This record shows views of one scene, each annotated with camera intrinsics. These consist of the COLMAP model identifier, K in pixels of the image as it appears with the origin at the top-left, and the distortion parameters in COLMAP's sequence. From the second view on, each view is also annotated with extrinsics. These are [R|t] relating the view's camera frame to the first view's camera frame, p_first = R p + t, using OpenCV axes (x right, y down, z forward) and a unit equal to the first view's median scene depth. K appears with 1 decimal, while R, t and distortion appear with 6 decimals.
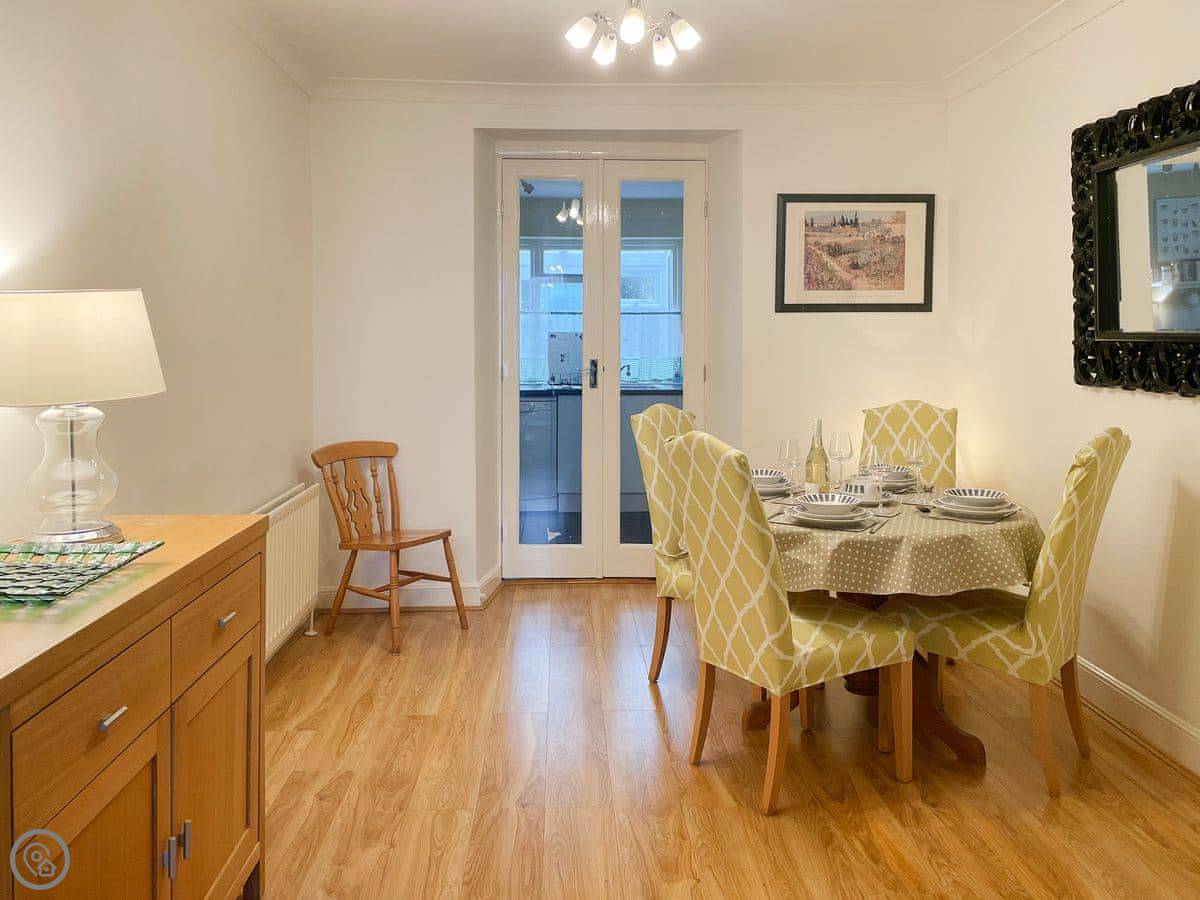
lens RADIAL K [[1123.2, 0, 601.4], [0, 1123.2, 410.4], [0, 0, 1]] dist [-0.084266, -0.012221]
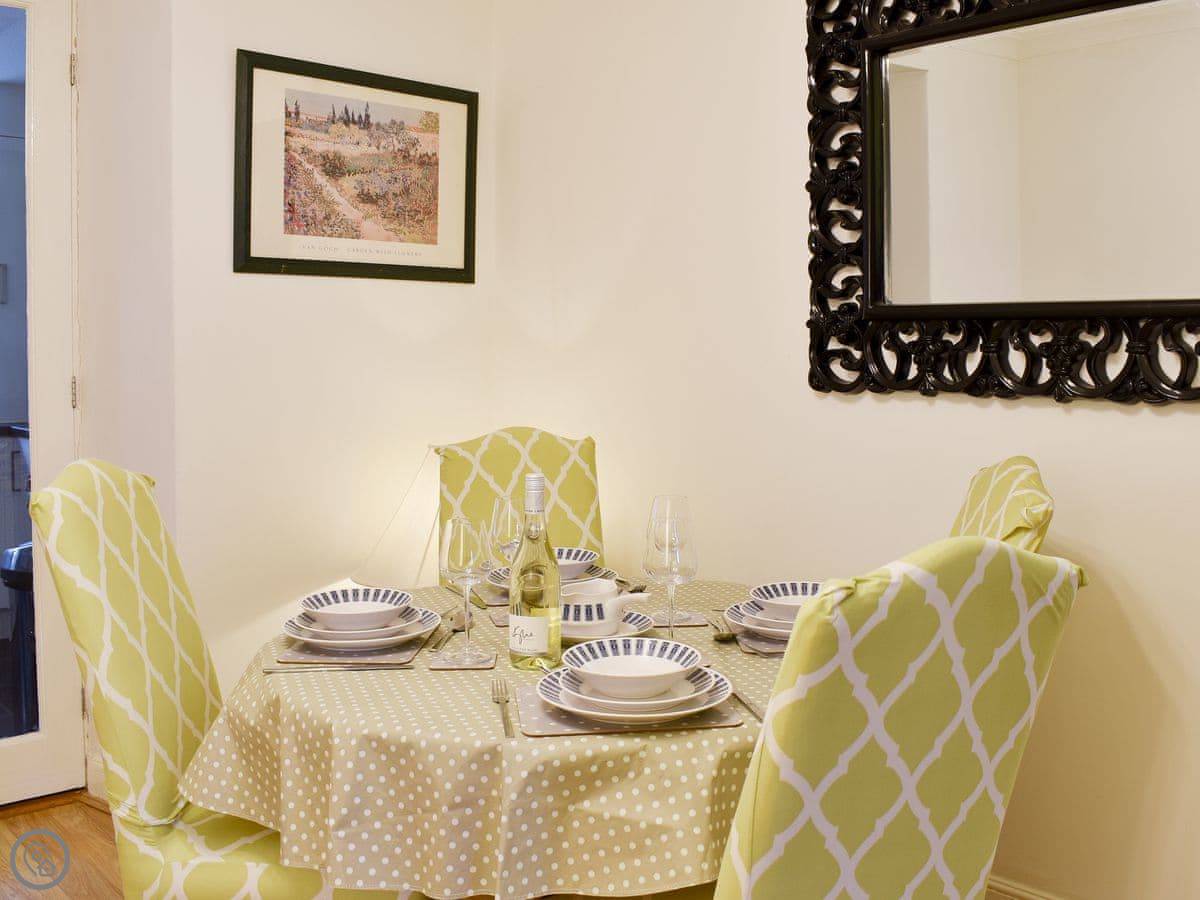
lens RADIAL K [[1123.2, 0, 601.4], [0, 1123.2, 410.4], [0, 0, 1]] dist [-0.084266, -0.012221]
pose [[0.730676, -0.030552, 0.682041, -0.078127], [0.045612, 0.998951, -0.004116, -0.012341], [-0.681200, 0.034116, 0.731302, 0.504863]]
